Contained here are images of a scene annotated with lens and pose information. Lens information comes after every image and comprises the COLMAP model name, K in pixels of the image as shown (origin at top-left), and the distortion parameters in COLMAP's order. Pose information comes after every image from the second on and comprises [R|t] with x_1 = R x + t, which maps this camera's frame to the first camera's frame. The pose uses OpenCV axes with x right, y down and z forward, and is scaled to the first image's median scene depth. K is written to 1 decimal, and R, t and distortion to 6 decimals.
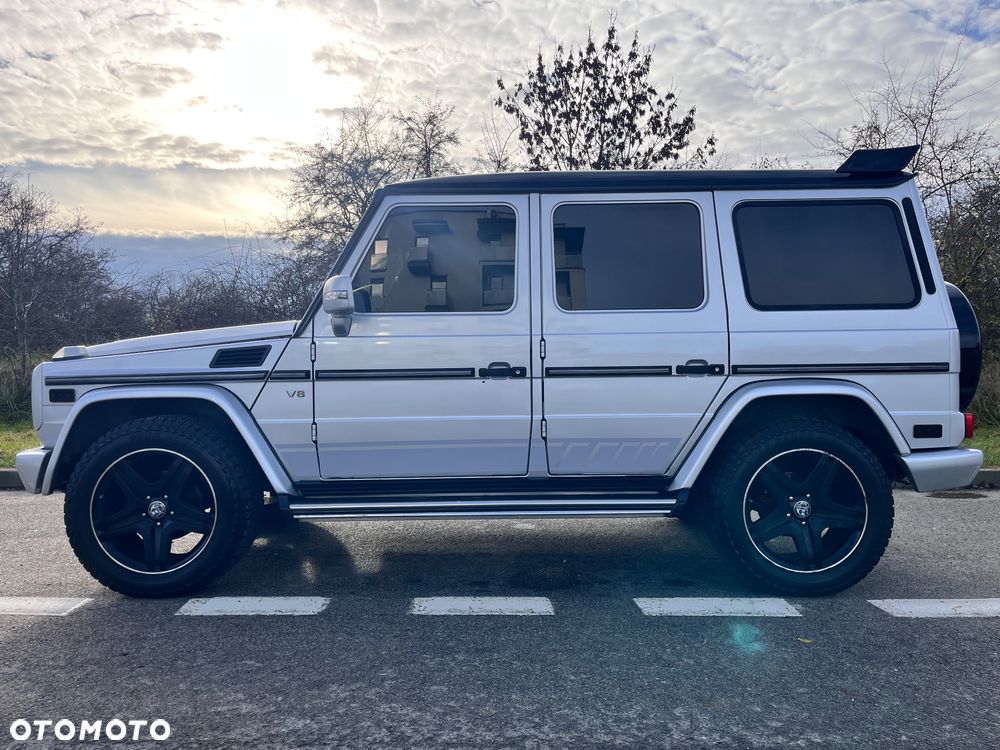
lens RADIAL K [[755.3, 0, 484.3], [0, 755.3, 367.7], [0, 0, 1]] dist [-0.000099, 0.000189]
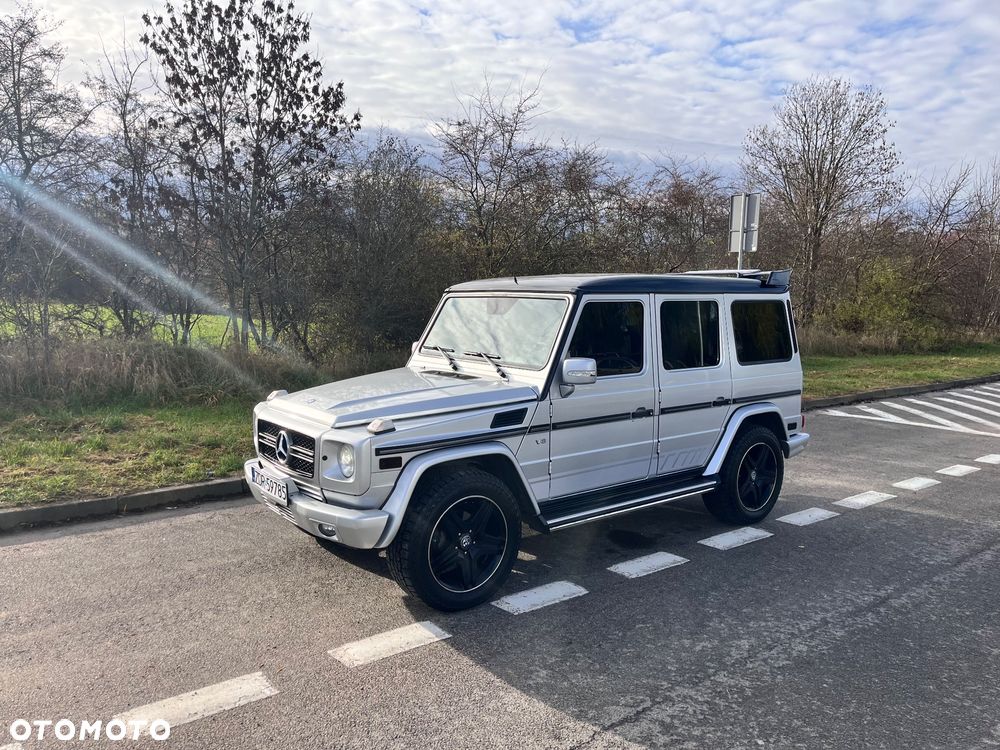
lens RADIAL K [[768.4, 0, 493.3], [0, 768.4, 372.3], [0, 0, 1]] dist [0.064789, -0.075884]
pose [[0.795490, -0.047790, 0.604079, -1.150027], [-0.008710, 0.995880, 0.090257, -0.214680], [-0.605903, -0.077060, 0.791797, -0.045927]]
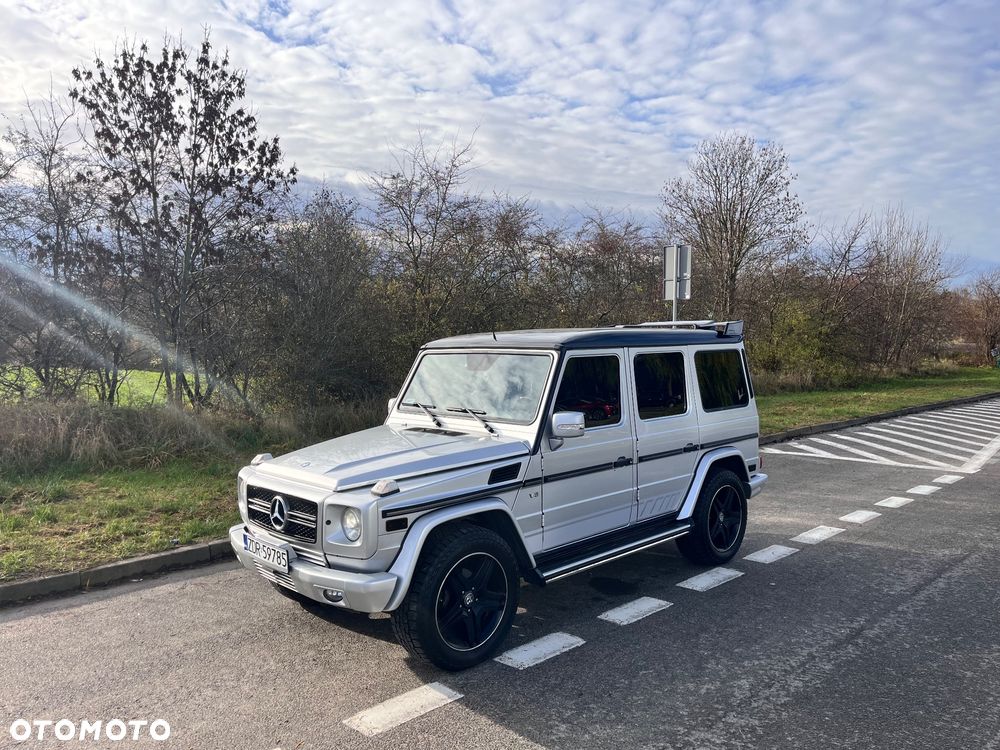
lens RADIAL K [[768.4, 0, 498.1], [0, 768.4, 376.0], [0, 0, 1]] dist [0.064789, -0.075884]
pose [[0.725390, -0.036334, 0.687379, -1.266929], [0.014744, 0.999197, 0.037258, -0.239461], [-0.688181, -0.016892, 0.725343, 0.009182]]
